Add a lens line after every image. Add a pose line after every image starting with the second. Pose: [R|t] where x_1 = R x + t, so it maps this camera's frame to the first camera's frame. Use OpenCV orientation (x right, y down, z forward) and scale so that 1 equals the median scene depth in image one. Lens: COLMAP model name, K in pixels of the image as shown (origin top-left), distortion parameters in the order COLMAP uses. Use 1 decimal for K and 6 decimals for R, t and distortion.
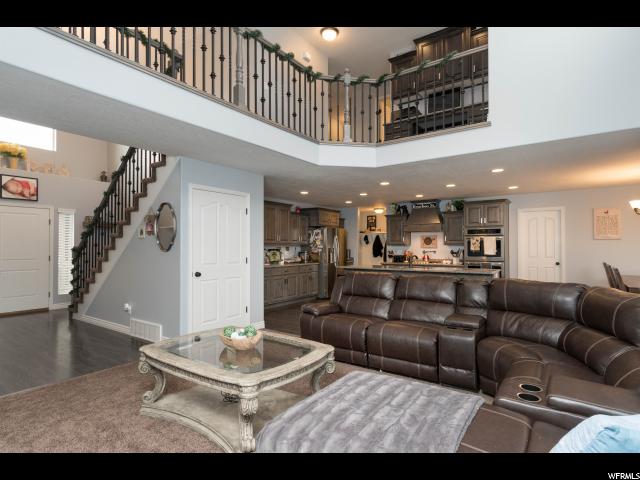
lens RADIAL K [[343.2, 0, 321.6], [0, 343.2, 242.1], [0, 0, 1]] dist [0.020017, 0.001273]
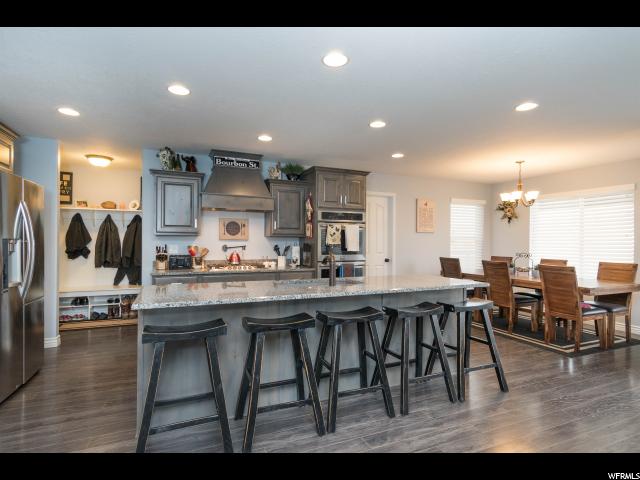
lens RADIAL K [[343.2, 0, 321.6], [0, 343.2, 242.1], [0, 0, 1]] dist [0.020017, 0.001273]
pose [[0.505840, 0.003678, 0.862619, -0.120141], [-0.019010, 0.999796, 0.006885, 0.015121], [-0.862418, -0.019881, 0.505807, 0.719532]]
